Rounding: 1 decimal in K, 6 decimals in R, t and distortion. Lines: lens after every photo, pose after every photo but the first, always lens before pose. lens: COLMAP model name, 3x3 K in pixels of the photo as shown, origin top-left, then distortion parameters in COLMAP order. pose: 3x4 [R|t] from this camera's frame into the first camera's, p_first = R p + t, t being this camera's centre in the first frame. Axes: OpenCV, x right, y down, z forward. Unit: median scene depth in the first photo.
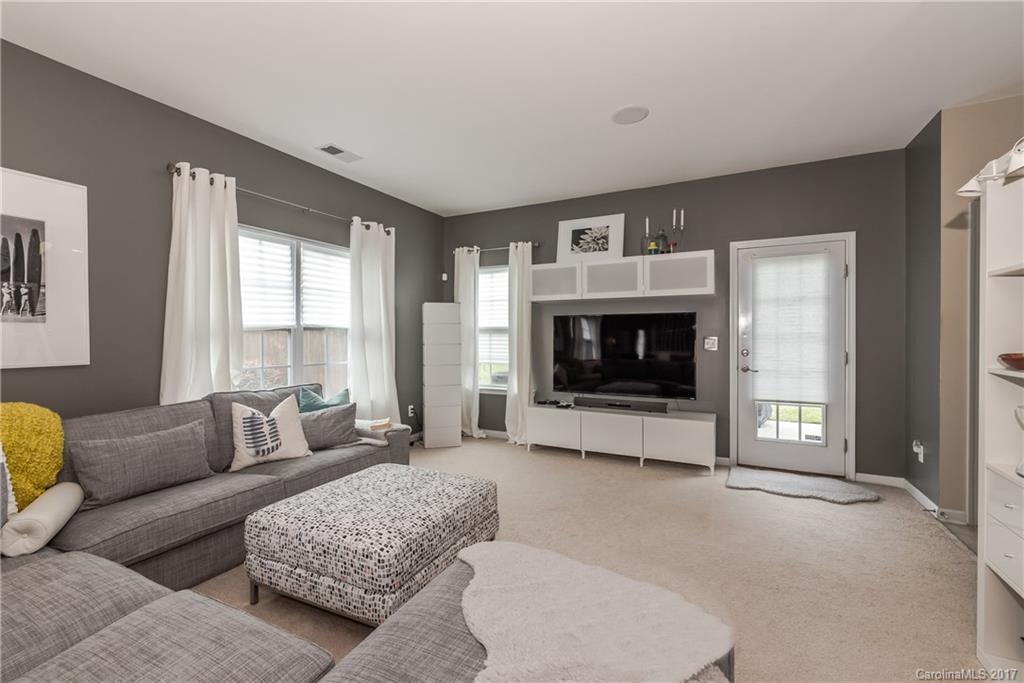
lens RADIAL K [[442.0, 0, 507.6], [0, 442.0, 342.0], [0, 0, 1]] dist [-0.001901, -0.000142]
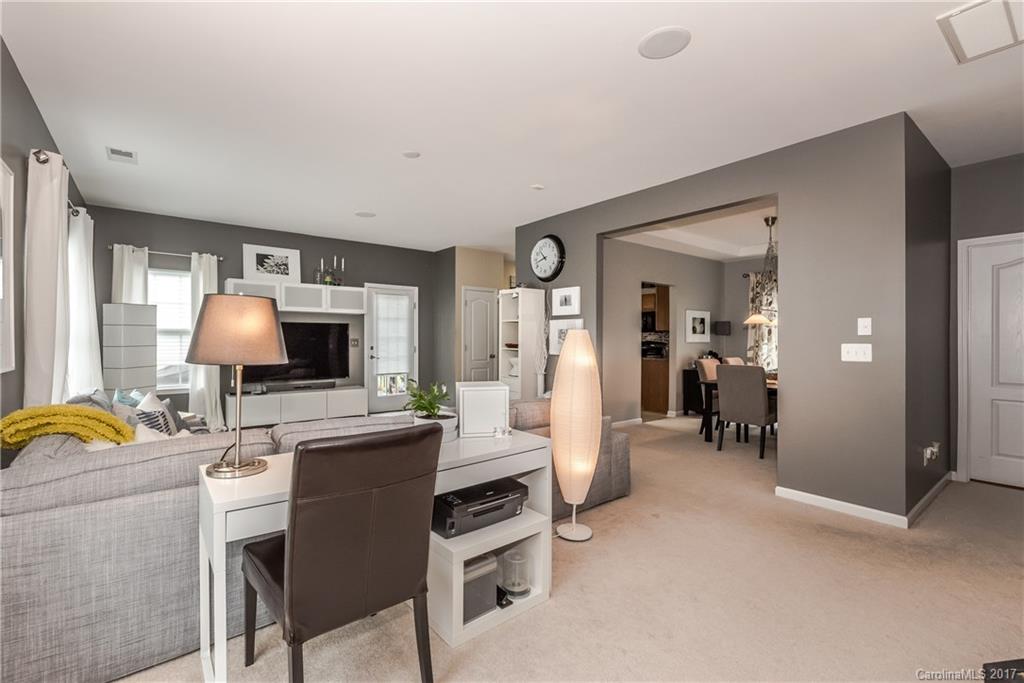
lens RADIAL K [[442.0, 0, 508.7], [0, 442.0, 338.8], [0, 0, 1]] dist [-0.001901, -0.000142]
pose [[0.400662, -0.000152, 0.916226, -0.745124], [0.010261, 0.999938, -0.004321, 0.001449], [-0.916168, 0.011132, 0.400639, -0.160925]]
